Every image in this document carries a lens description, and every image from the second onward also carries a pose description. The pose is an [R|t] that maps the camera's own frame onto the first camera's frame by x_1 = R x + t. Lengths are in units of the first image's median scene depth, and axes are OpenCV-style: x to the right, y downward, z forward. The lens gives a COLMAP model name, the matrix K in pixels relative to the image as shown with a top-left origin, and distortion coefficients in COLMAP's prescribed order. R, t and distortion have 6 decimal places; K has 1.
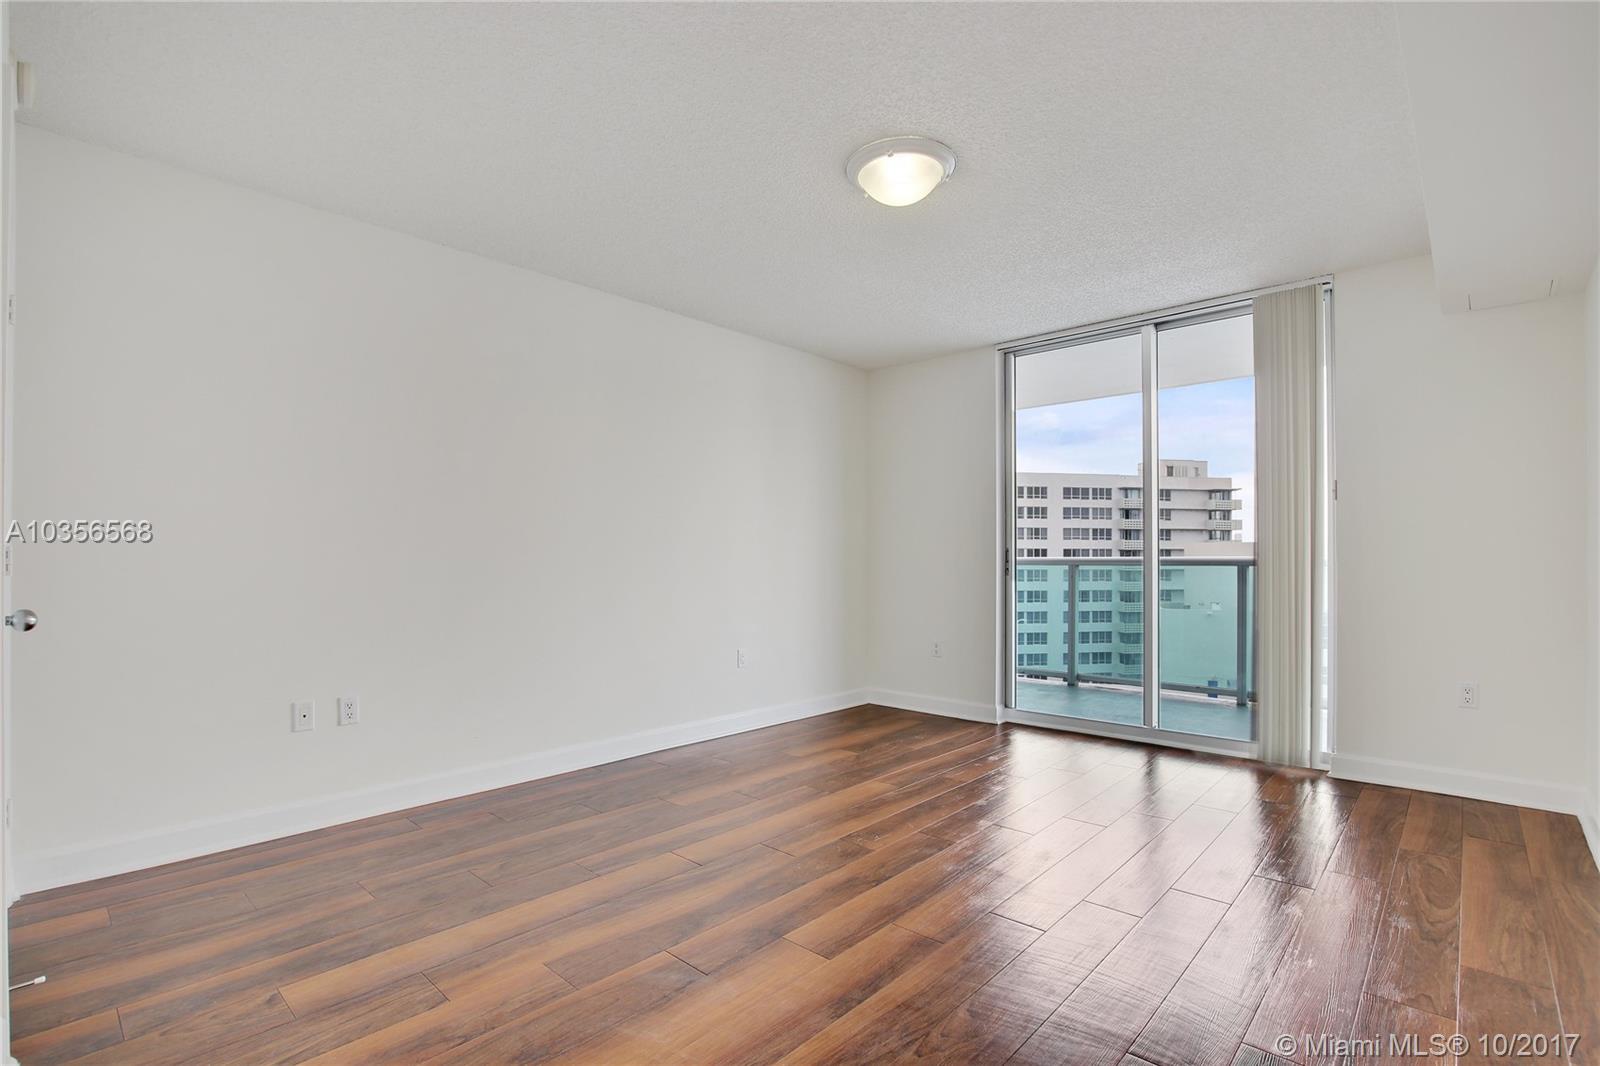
lens RADIAL K [[756.3, 0, 786.3], [0, 756.3, 537.7], [0, 0, 1]] dist [-0.033571, 0.001214]
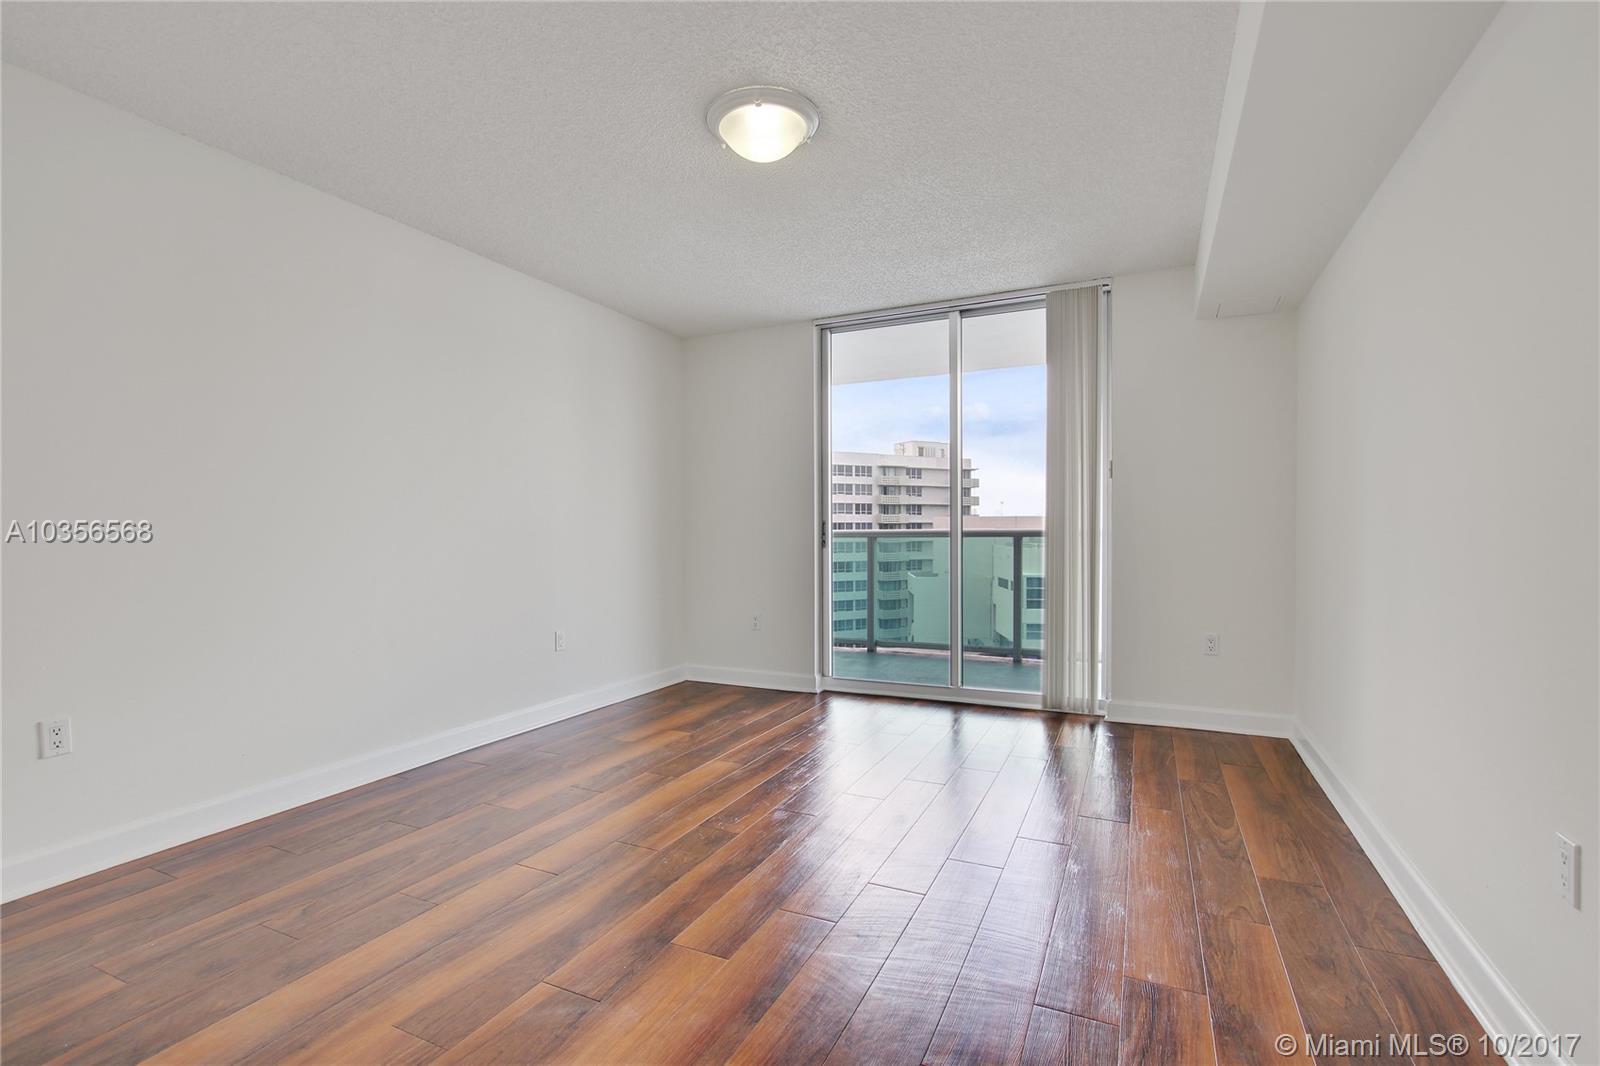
lens RADIAL K [[756.3, 0, 792.3], [0, 756.3, 528.1], [0, 0, 1]] dist [-0.033571, 0.001214]
pose [[0.952618, -0.001792, 0.304164, -0.090386], [-0.004963, 0.999758, 0.021434, 0.003736], [-0.304129, -0.021928, 0.952379, 0.062590]]
